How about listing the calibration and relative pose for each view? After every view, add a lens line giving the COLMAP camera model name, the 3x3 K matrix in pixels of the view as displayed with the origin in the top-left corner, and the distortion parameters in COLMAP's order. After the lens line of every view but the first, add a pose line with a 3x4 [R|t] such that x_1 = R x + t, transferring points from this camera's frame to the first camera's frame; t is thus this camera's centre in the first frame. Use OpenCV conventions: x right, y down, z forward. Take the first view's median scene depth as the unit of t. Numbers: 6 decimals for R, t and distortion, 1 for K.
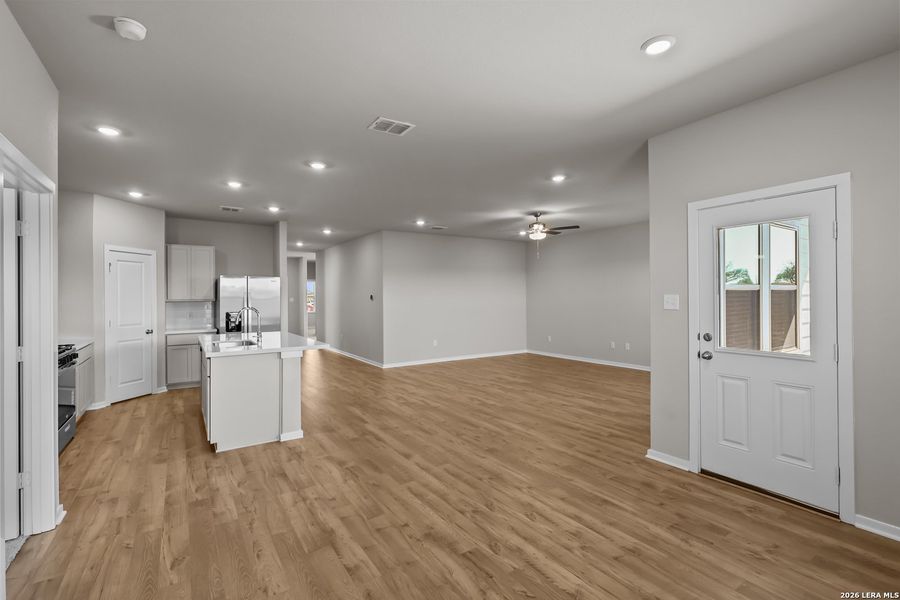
lens RADIAL K [[412.4, 0, 448.9], [0, 412.4, 298.1], [0, 0, 1]] dist [-0.002330, 0.000187]
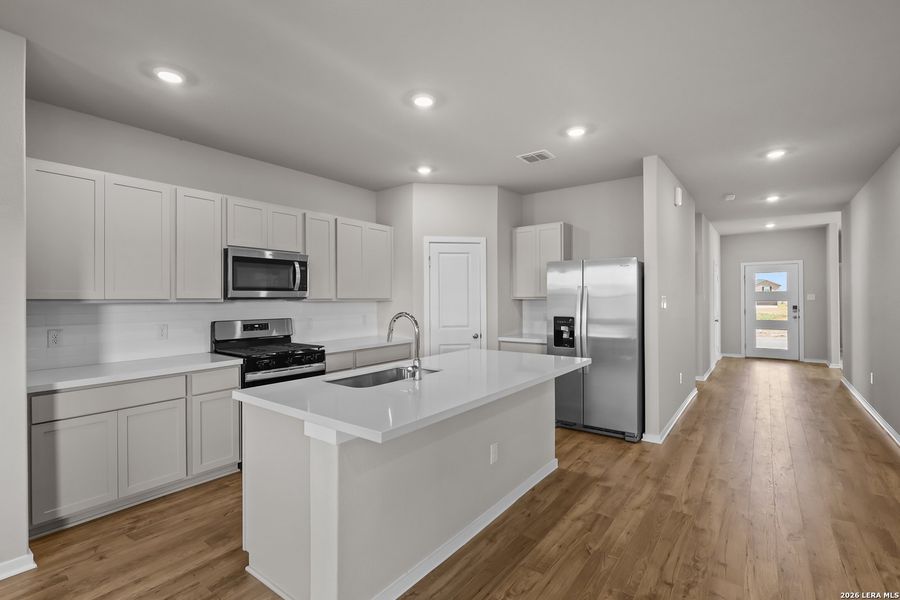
lens RADIAL K [[412.4, 0, 448.9], [0, 412.4, 298.1], [0, 0, 1]] dist [-0.002330, 0.000187]
pose [[0.333455, 0.006727, -0.942742, 0.052341], [0.001536, 0.999969, 0.007679, -0.001267], [0.942765, -0.004009, 0.333435, 0.977790]]
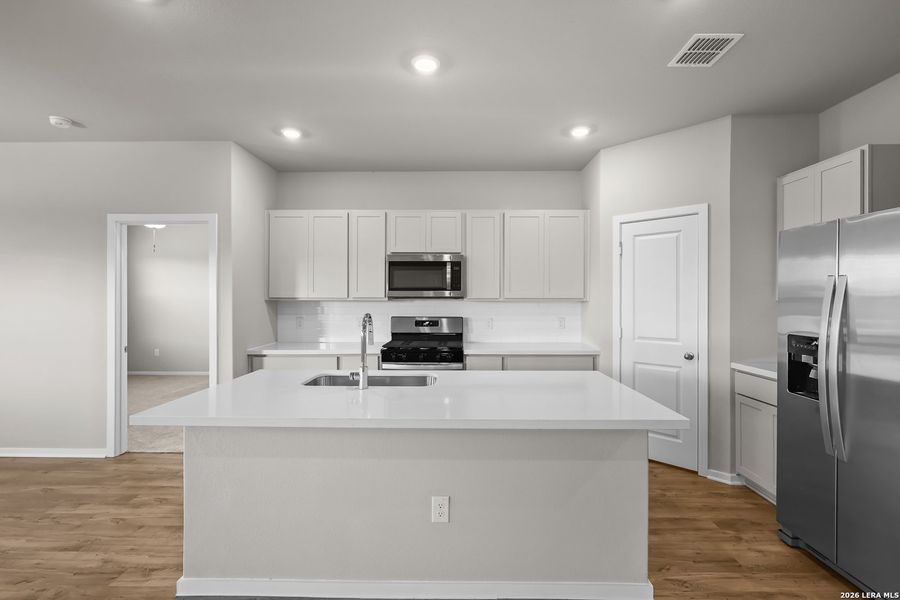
lens RADIAL K [[418.8, 0, 453.0], [0, 418.8, 300.8], [0, 0, 1]] dist [-0.002186, -0.000042]
pose [[-0.555728, 0.010312, -0.831300, -0.140325], [0.002478, 0.999939, 0.010747, 0.002716], [0.831361, 0.003912, -0.555719, 1.525162]]
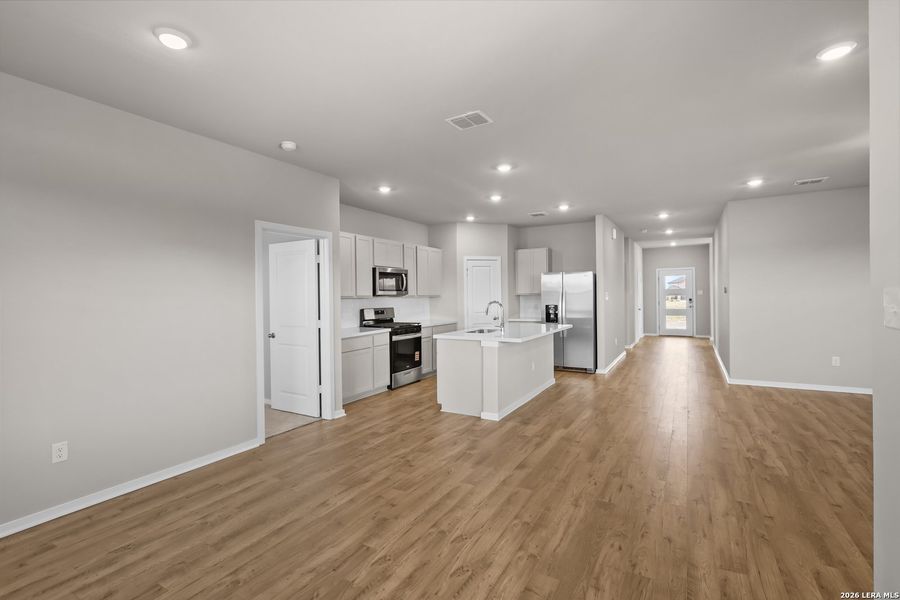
lens RADIAL K [[410.0, 0, 450.0], [0, 410.0, 300.0], [0, 0, 1]] dist [-0.000691, 0.000279]
pose [[0.449896, 0.013274, -0.892982, 0.561308], [0.008565, 0.999779, 0.019177, -0.005473], [0.893040, -0.016276, 0.449683, 0.401291]]
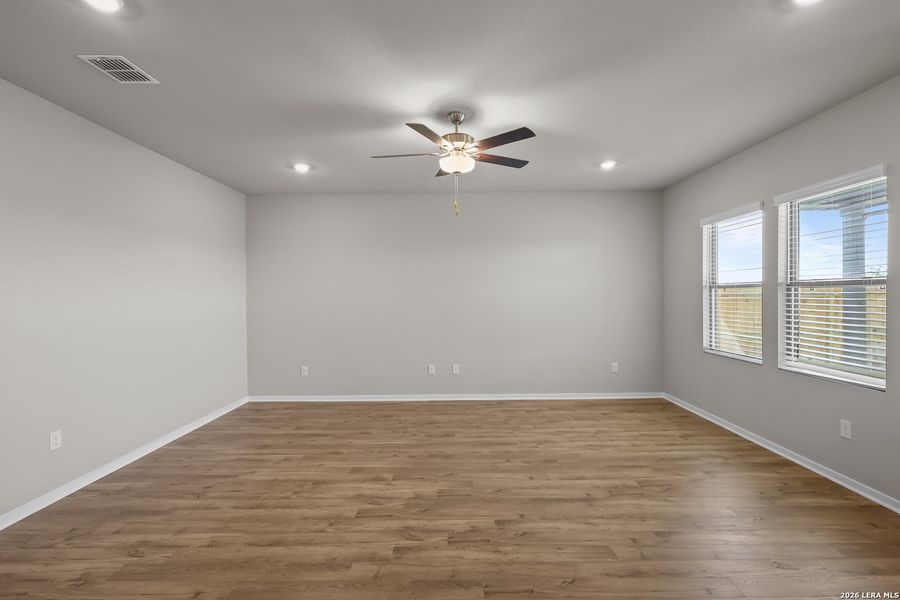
lens RADIAL K [[412.4, 0, 448.9], [0, 412.4, 298.1], [0, 0, 1]] dist [-0.002330, 0.000187]
pose [[0.550657, -0.000288, 0.834732, -0.285284], [0.006001, 0.999975, -0.003614, 0.001847], [-0.834710, 0.006999, 0.550645, 1.211666]]
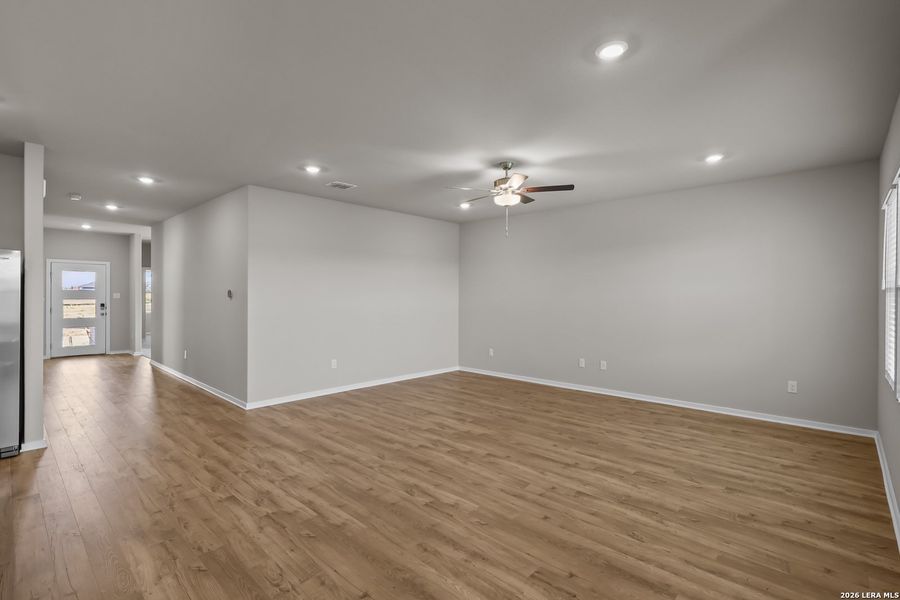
lens RADIAL K [[421.3, 0, 447.3], [0, 421.3, 297.1], [0, 0, 1]] dist [-0.001545, 0.000297]
pose [[0.971797, 0.012917, 0.235465, -0.036869], [-0.012933, 0.999915, -0.001473, -0.000631], [-0.235464, -0.001614, 0.971882, 0.636525]]
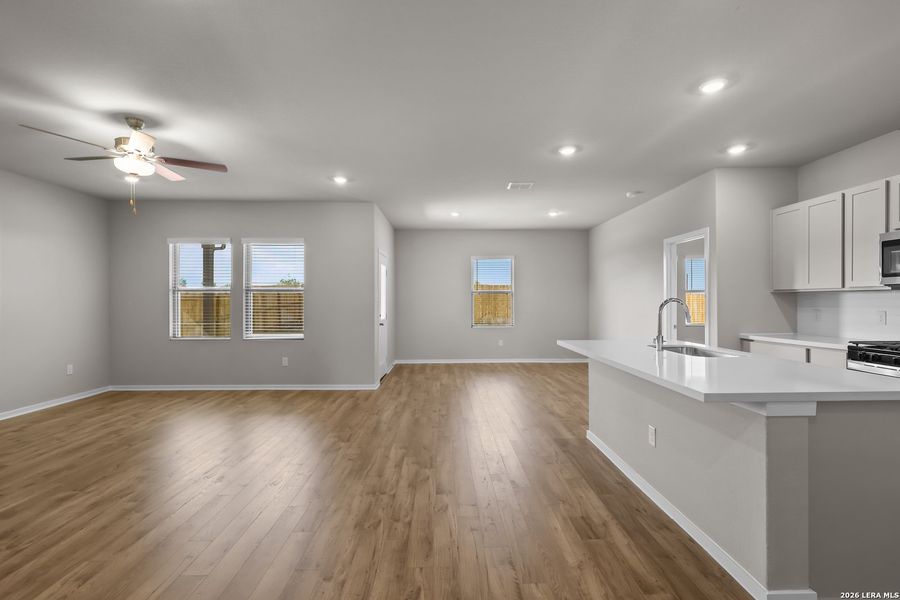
lens RADIAL K [[418.8, 0, 453.0], [0, 418.8, 300.8], [0, 0, 1]] dist [-0.002186, -0.000042]
pose [[-0.850905, 0.012977, 0.525159, -0.601420], [0.012642, 0.999911, -0.004226, 0.027676], [-0.525167, 0.003043, -0.850994, 1.977420]]
